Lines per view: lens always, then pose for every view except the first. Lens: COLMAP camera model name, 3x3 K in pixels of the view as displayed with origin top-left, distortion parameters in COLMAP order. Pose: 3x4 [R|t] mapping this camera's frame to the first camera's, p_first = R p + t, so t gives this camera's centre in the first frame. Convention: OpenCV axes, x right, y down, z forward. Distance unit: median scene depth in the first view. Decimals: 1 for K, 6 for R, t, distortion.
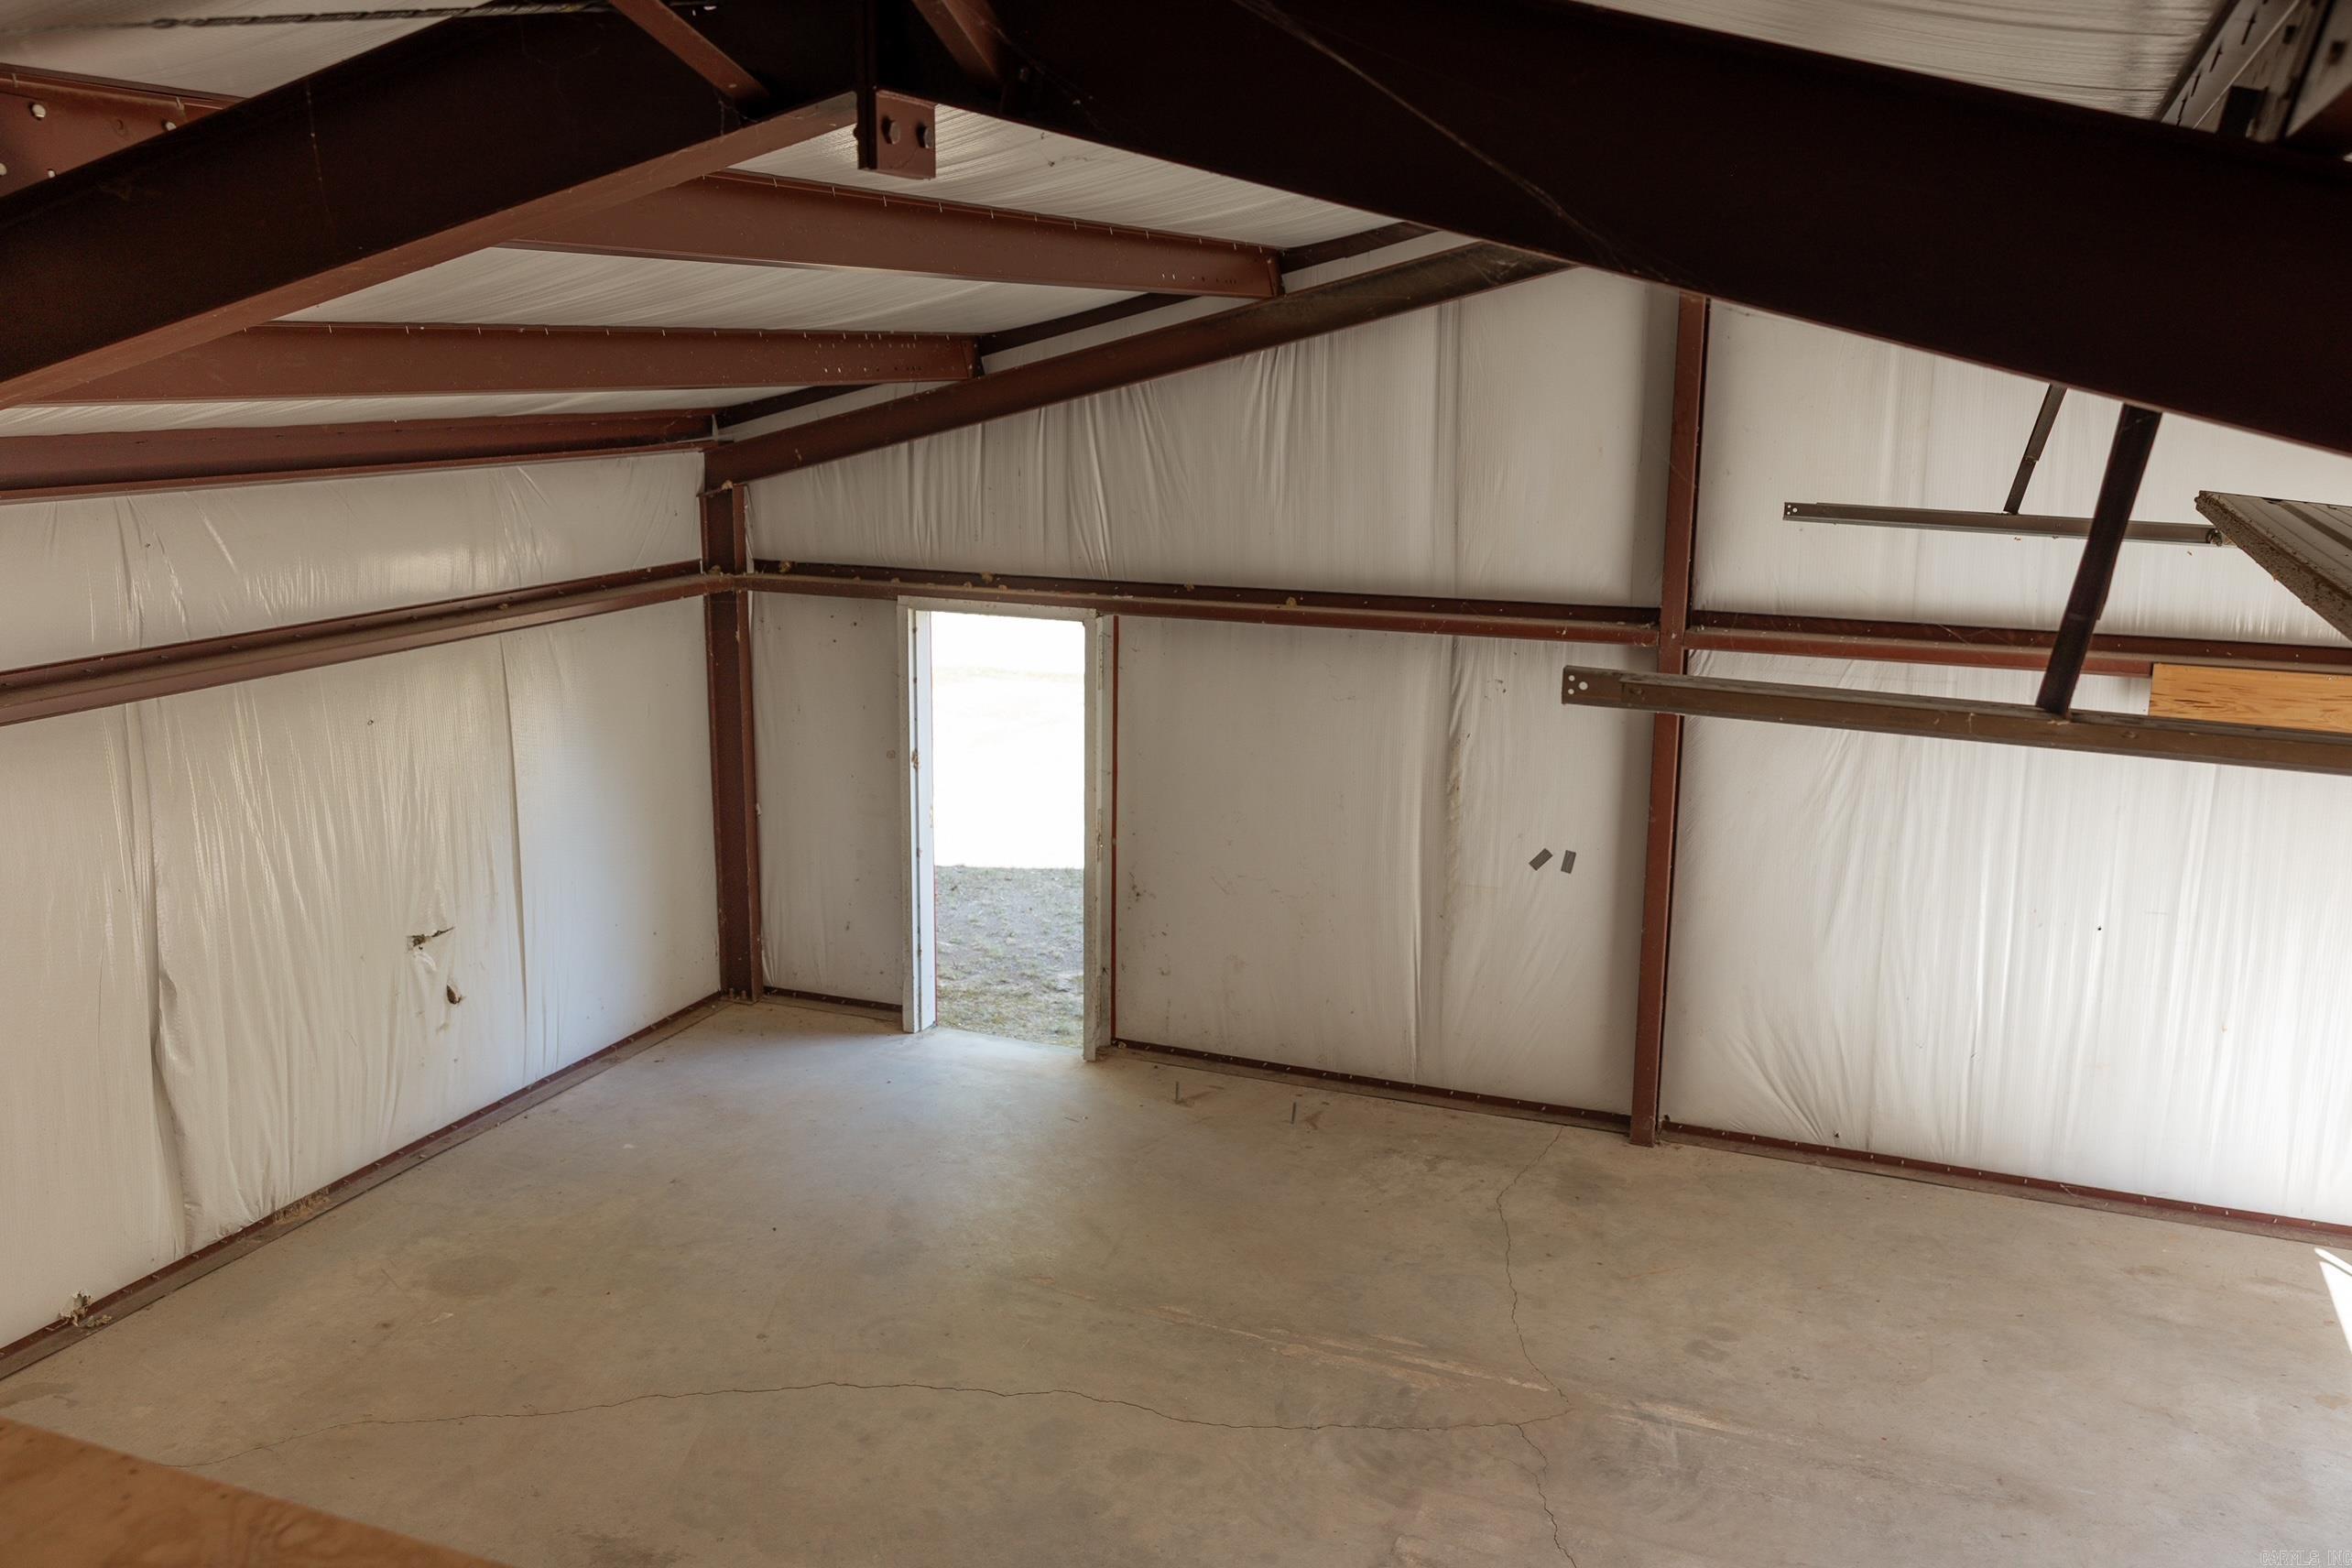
lens RADIAL K [[1992.0, 0, 1167.8], [0, 1992.0, 768.6], [0, 0, 1]] dist [0.035135, 0.002536]
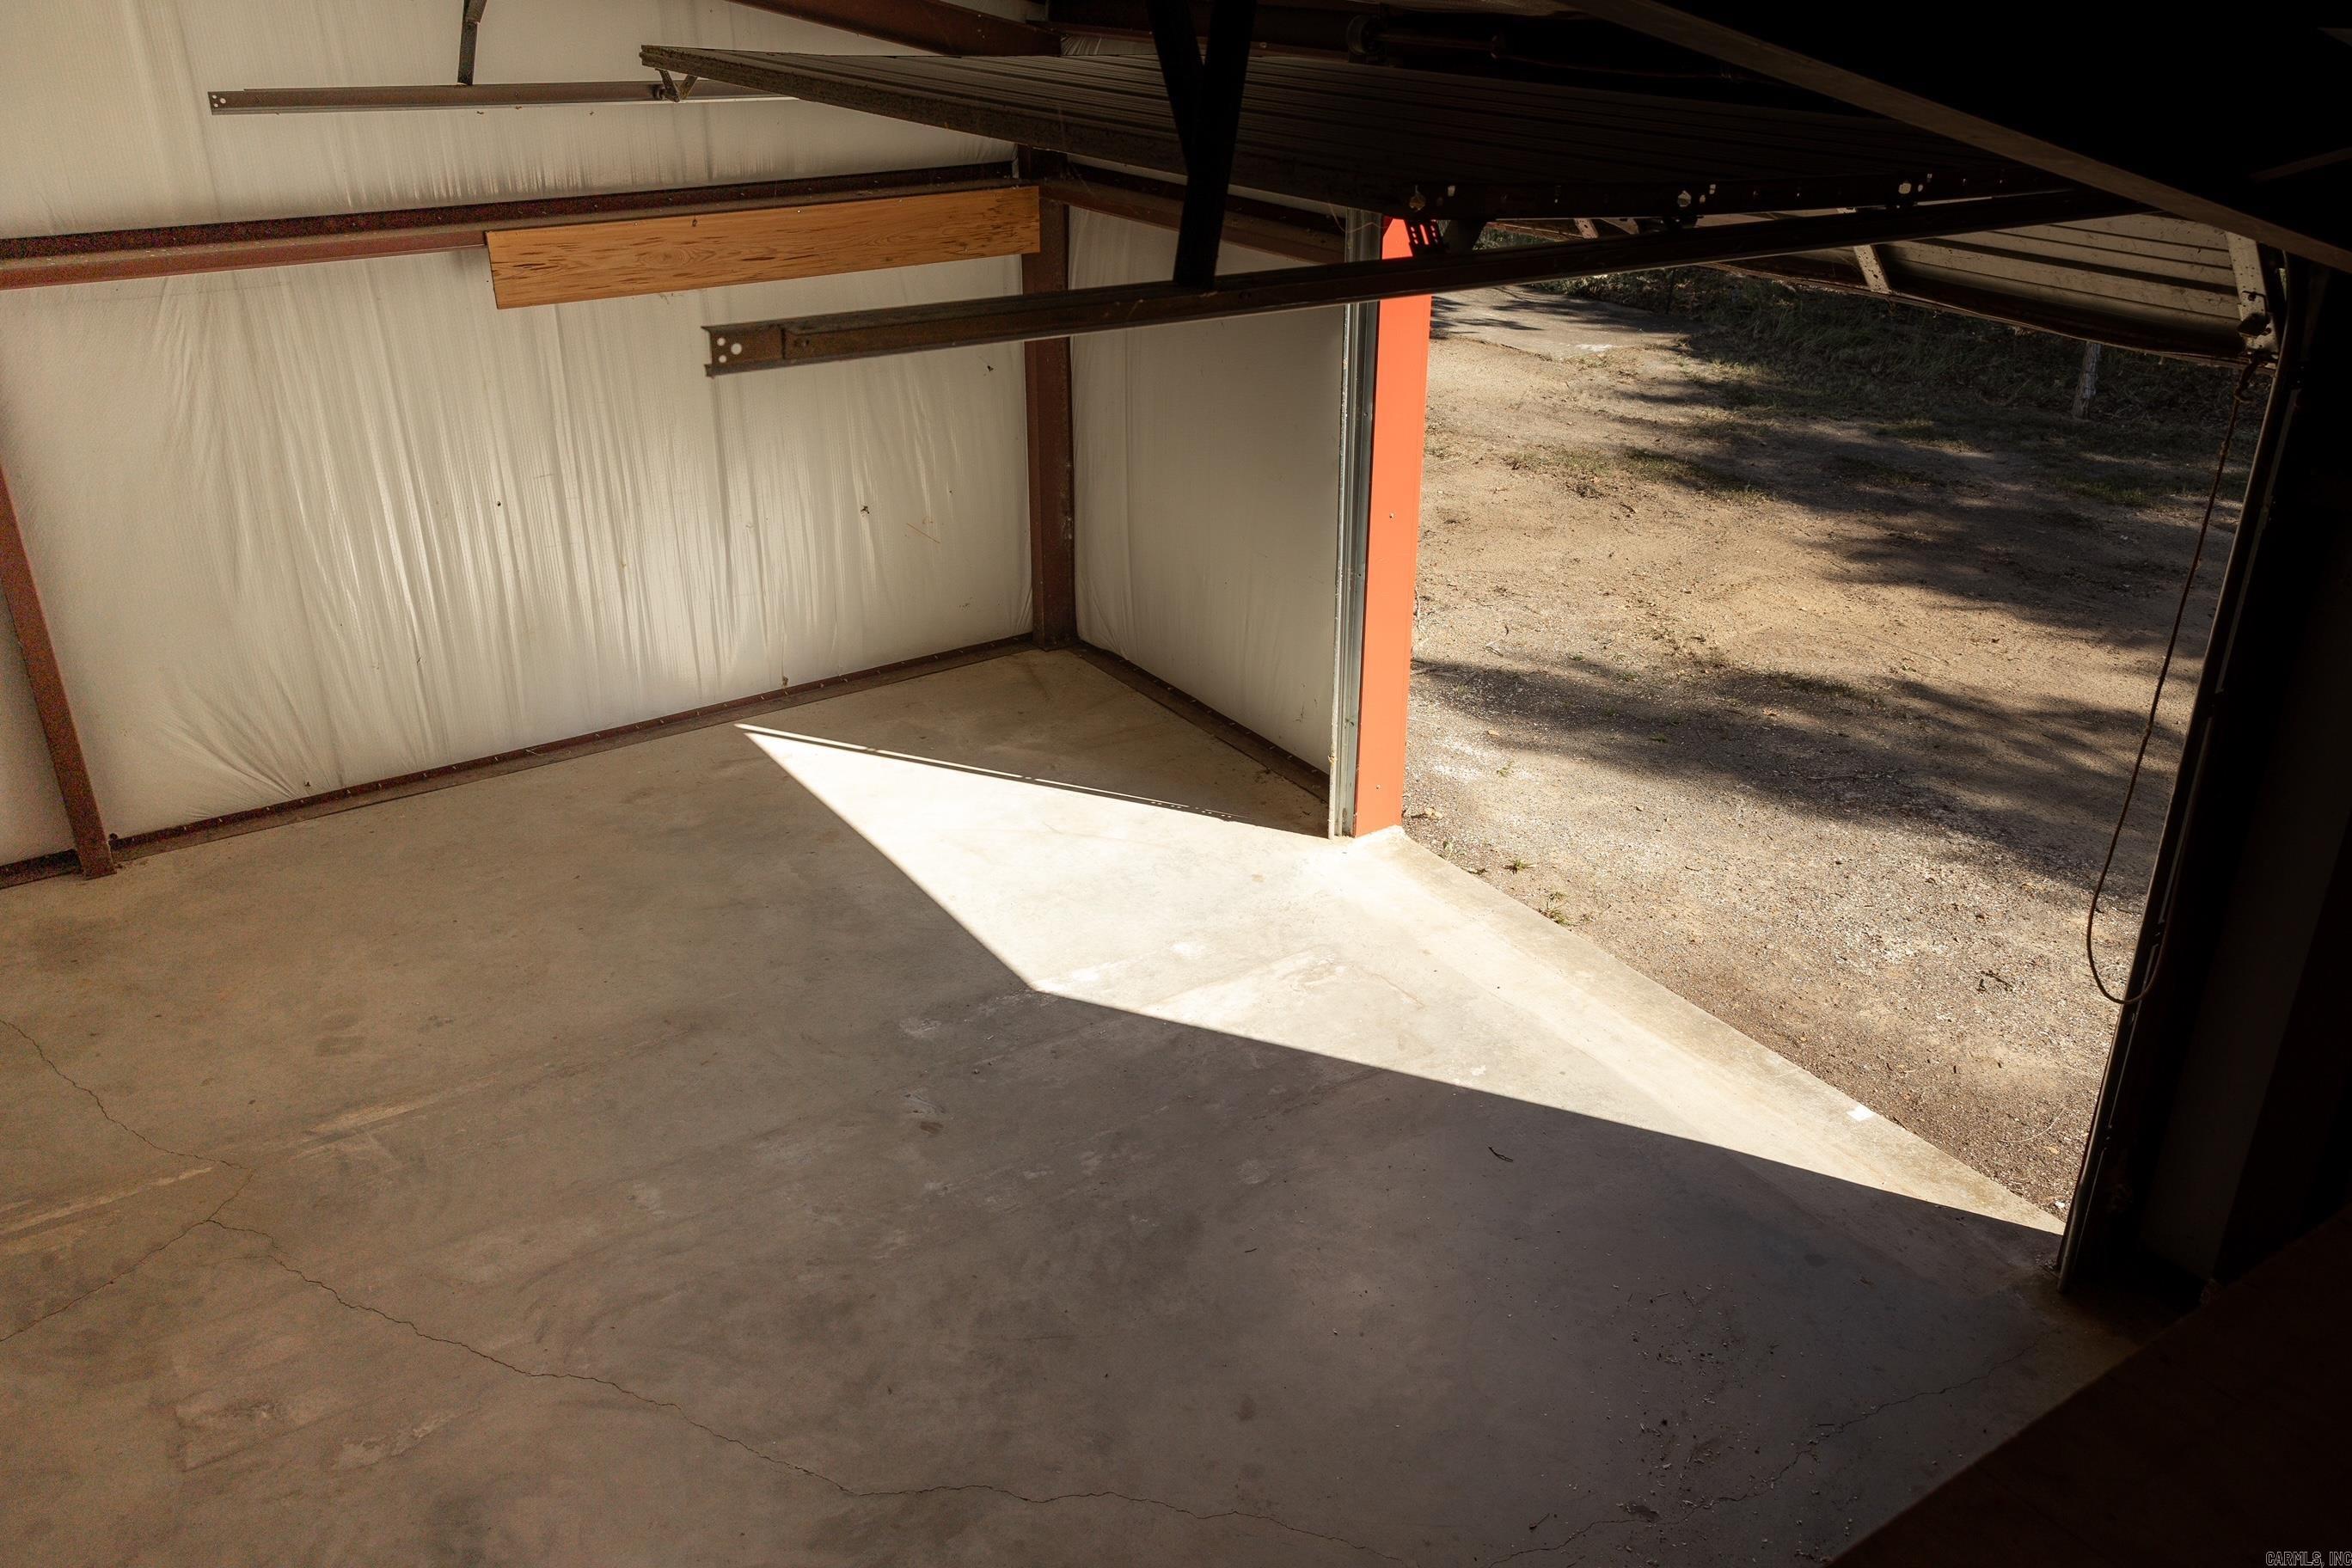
lens RADIAL K [[1863.6, 0, 1176.0], [0, 1863.6, 784.0], [0, 0, 1]] dist [0.013392, 0.011087]
pose [[0.559708, -0.363131, 0.744891, -0.109756], [0.179251, 0.930650, 0.318999, -0.030818], [-0.809071, -0.045024, 0.585984, 0.152730]]
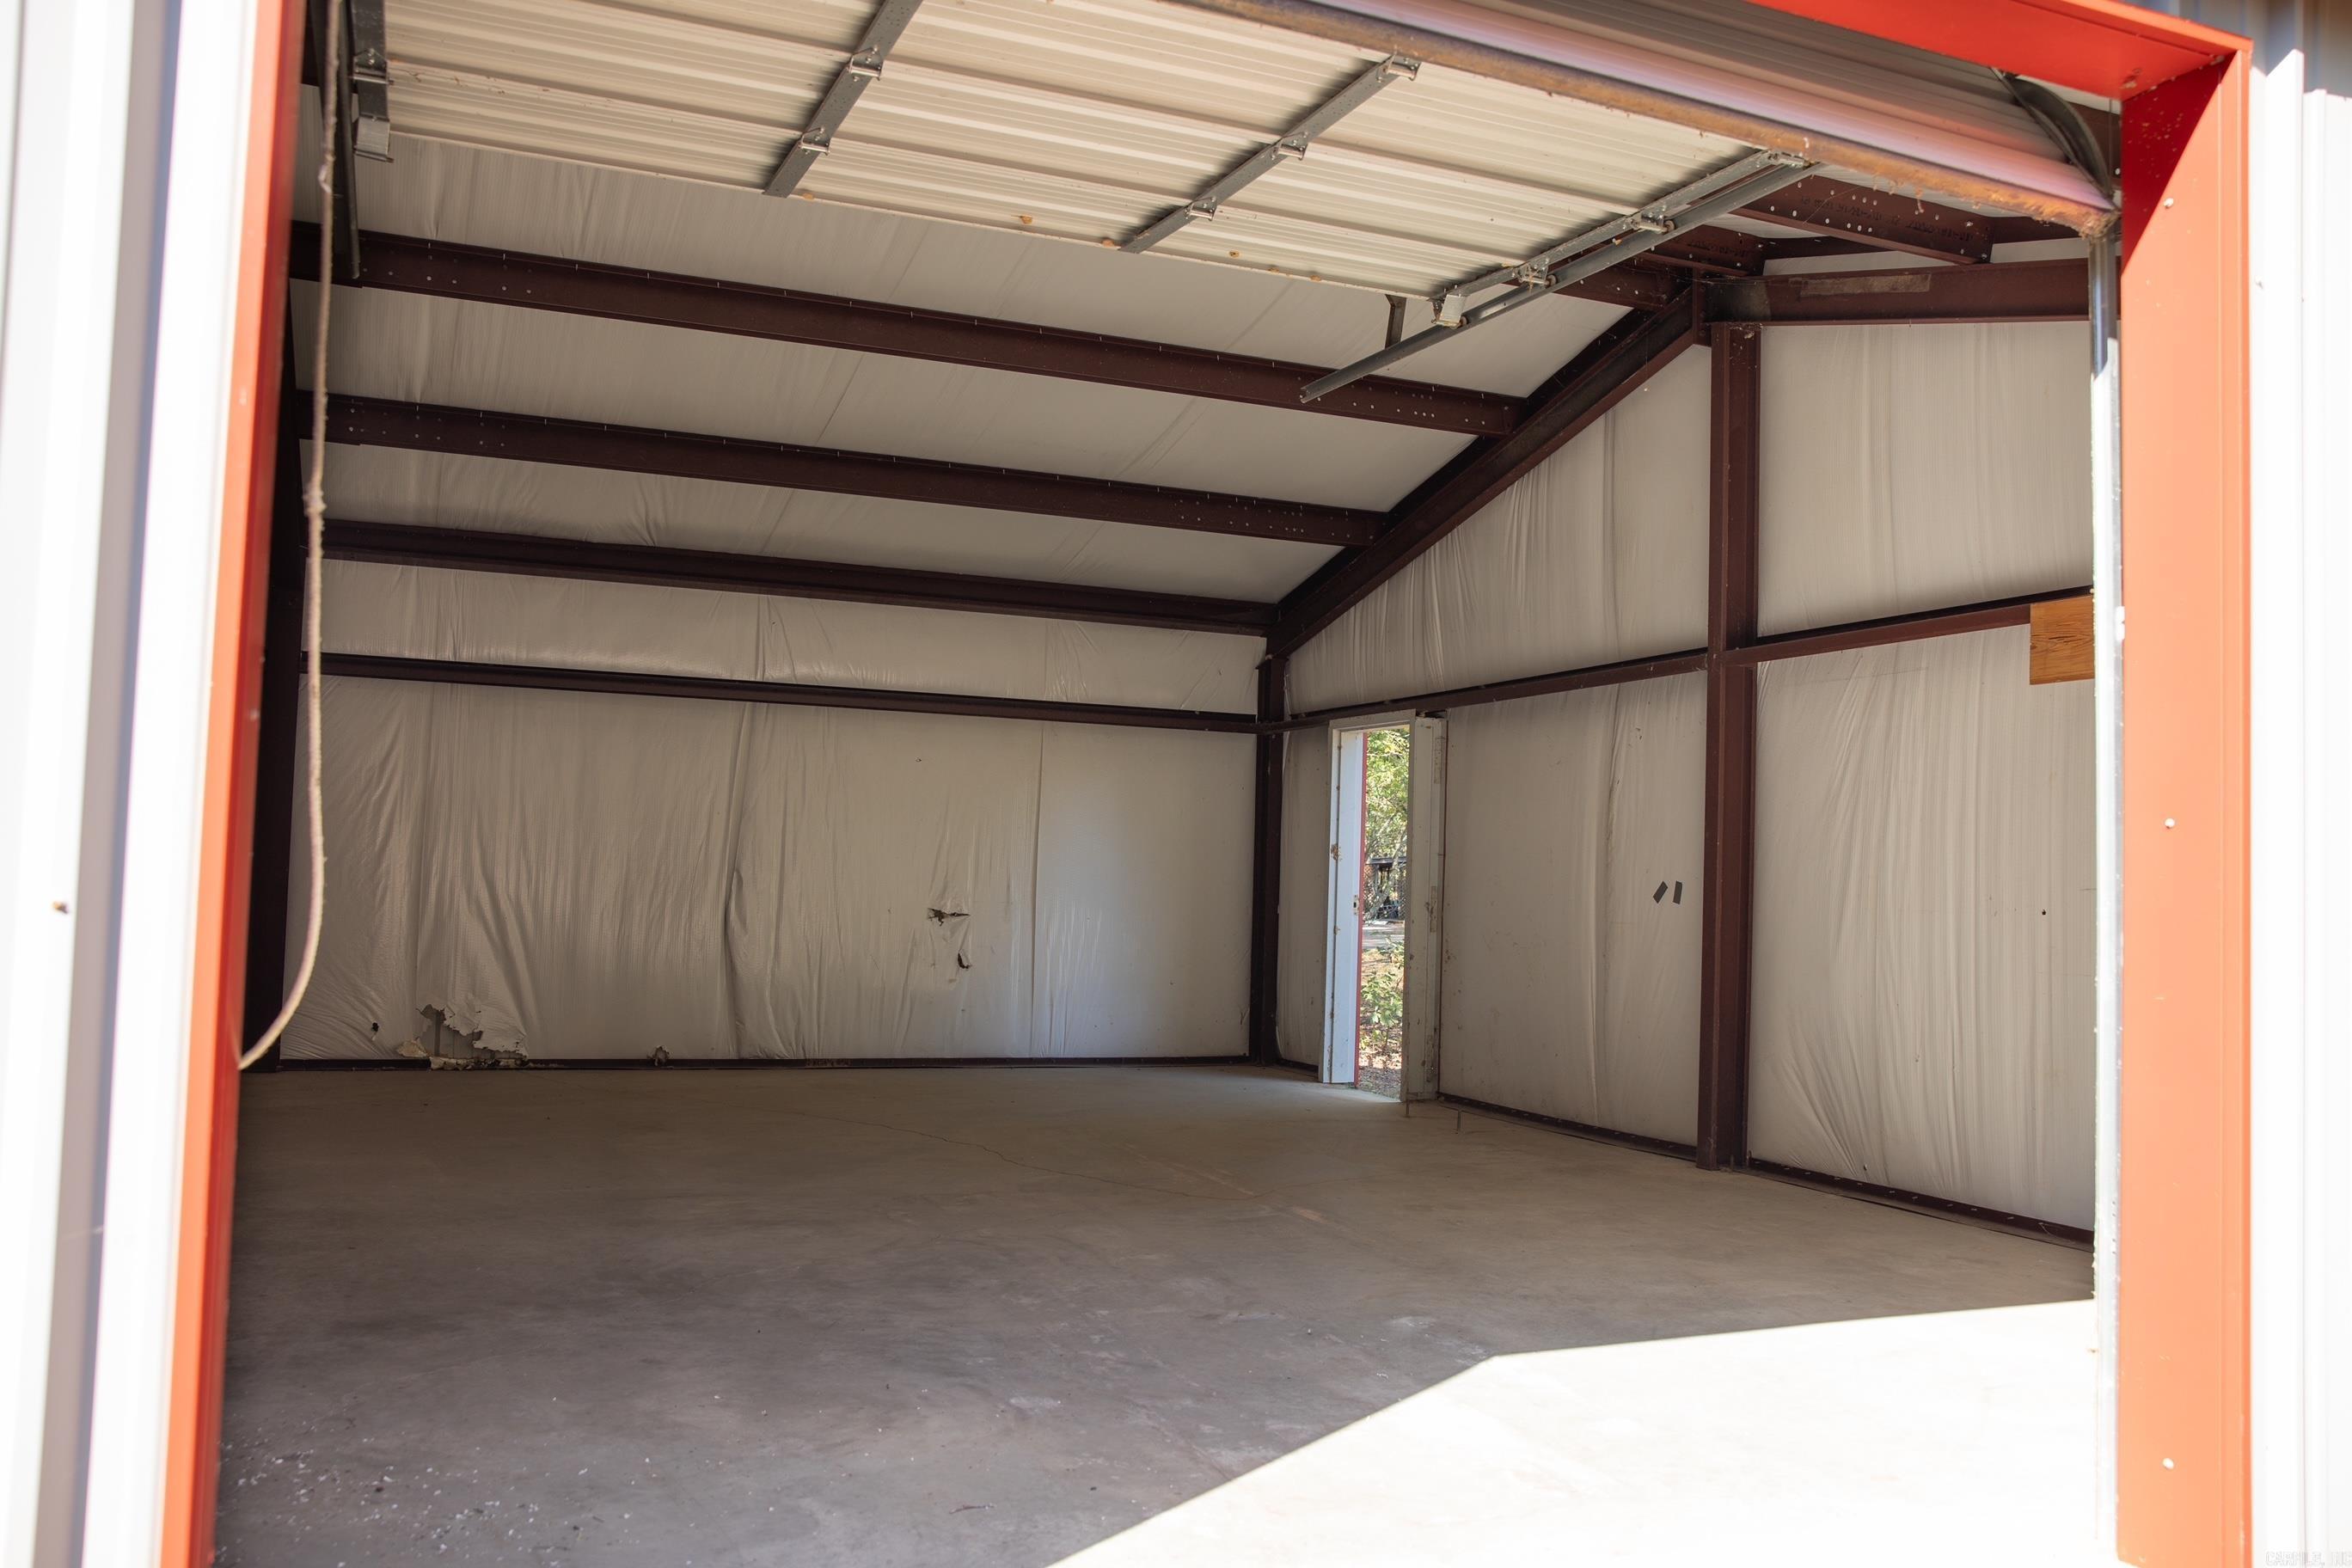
lens RADIAL K [[1896.2, 0, 1172.3], [0, 1896.2, 776.9], [0, 0, 1]] dist [-0.113855, 0.121663]
pose [[0.713399, -0.023076, -0.700378, 0.788114], [-0.171859, 0.963173, -0.206789, 0.266293], [0.679357, 0.267889, 0.683161, 0.144295]]
